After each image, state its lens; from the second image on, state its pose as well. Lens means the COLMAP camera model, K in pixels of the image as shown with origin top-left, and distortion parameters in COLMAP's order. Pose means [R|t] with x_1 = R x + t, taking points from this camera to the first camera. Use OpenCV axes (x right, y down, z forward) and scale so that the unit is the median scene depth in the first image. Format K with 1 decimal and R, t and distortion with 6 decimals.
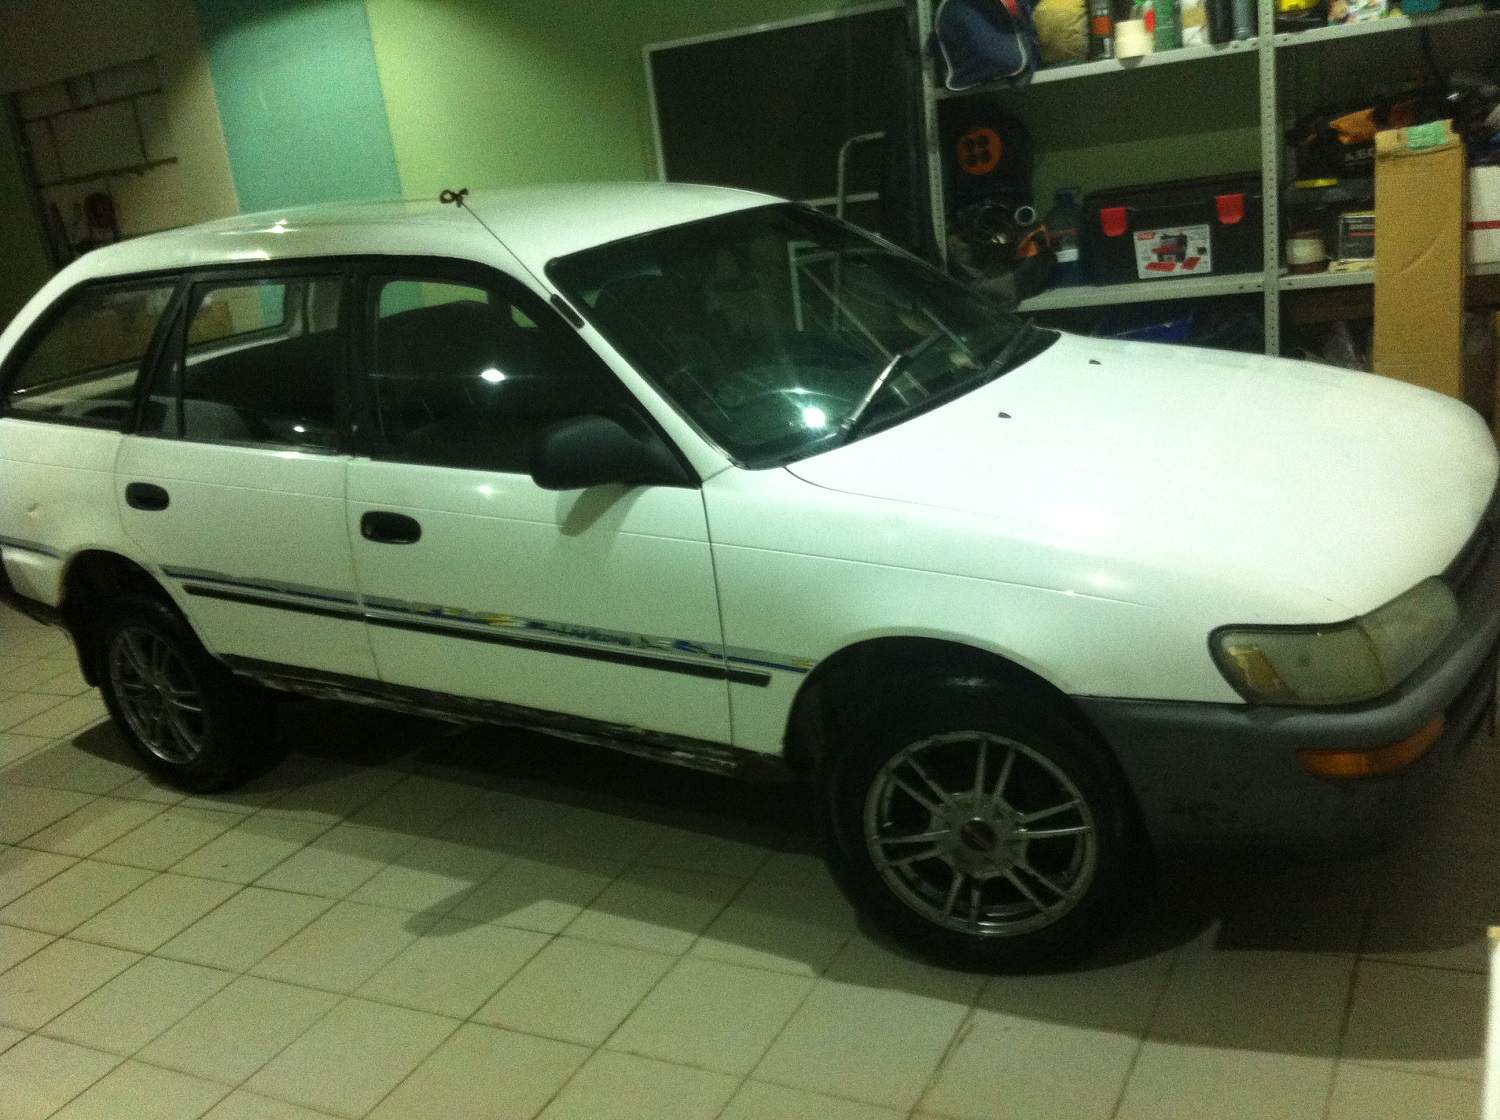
lens RADIAL K [[1412.7, 0, 746.3], [0, 1412.7, 537.4], [0, 0, 1]] dist [0.104944, -0.311808]
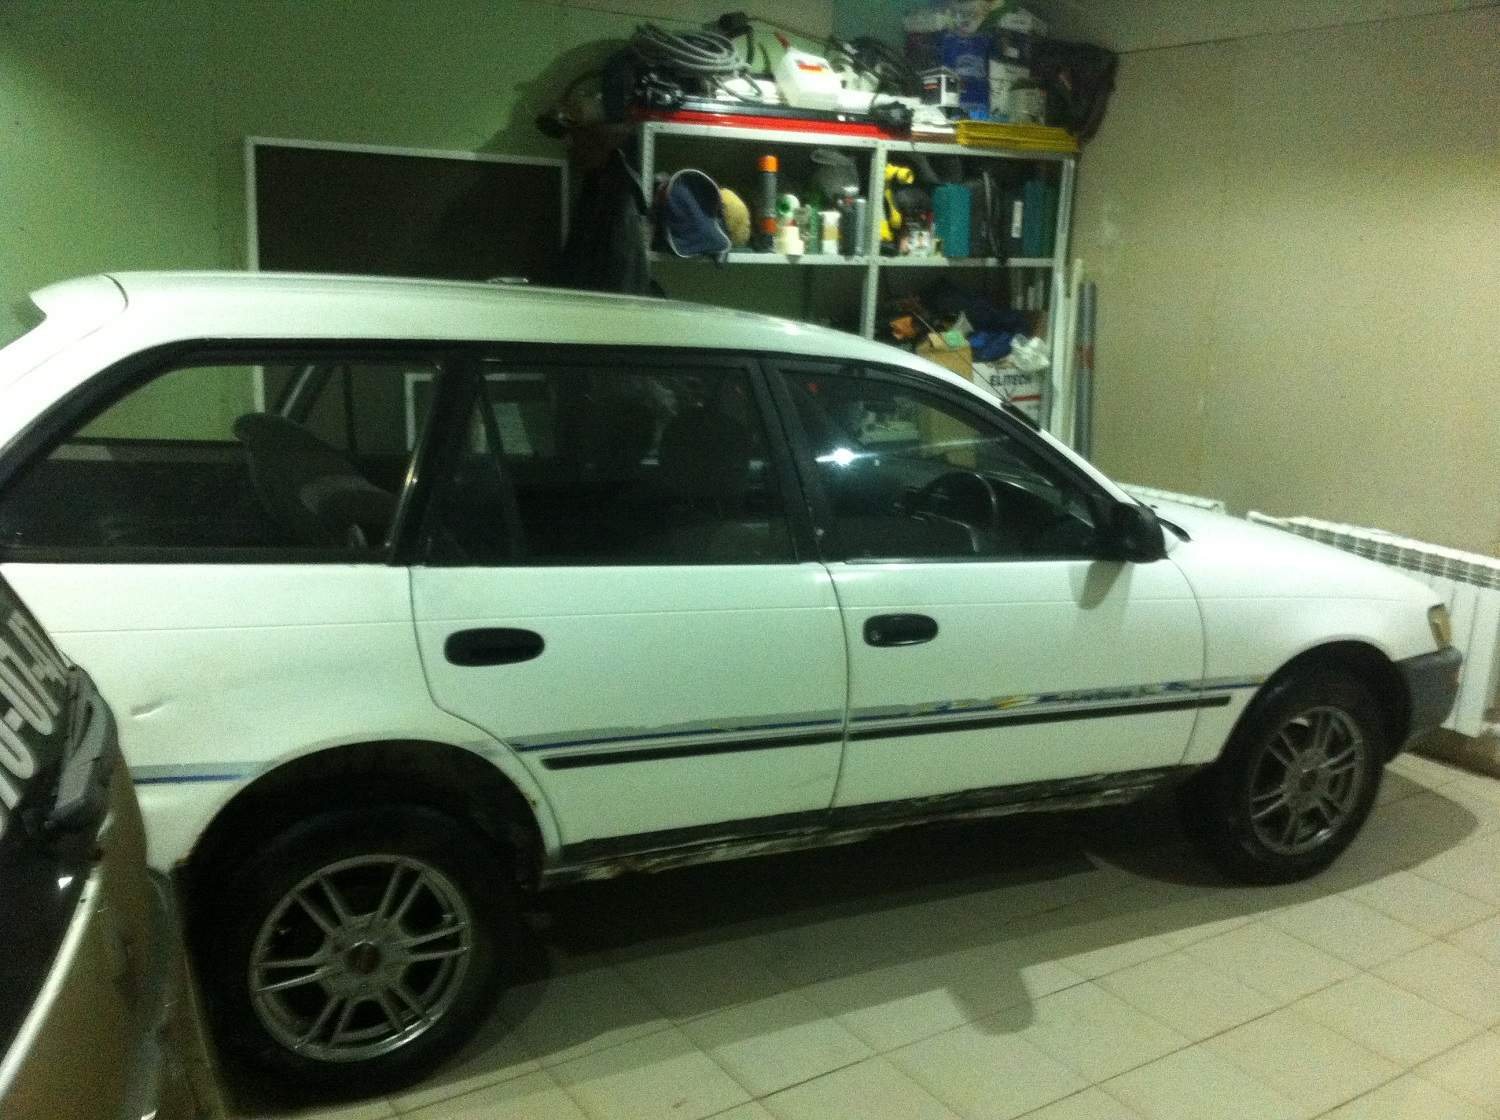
lens RADIAL K [[1412.7, 0, 746.3], [0, 1412.7, 537.4], [0, 0, 1]] dist [0.104944, -0.311808]
pose [[0.489235, -0.017771, 0.871971, -1.123294], [0.137610, 0.988842, -0.057055, -0.027994], [-0.861228, 0.147905, 0.486221, 0.600316]]
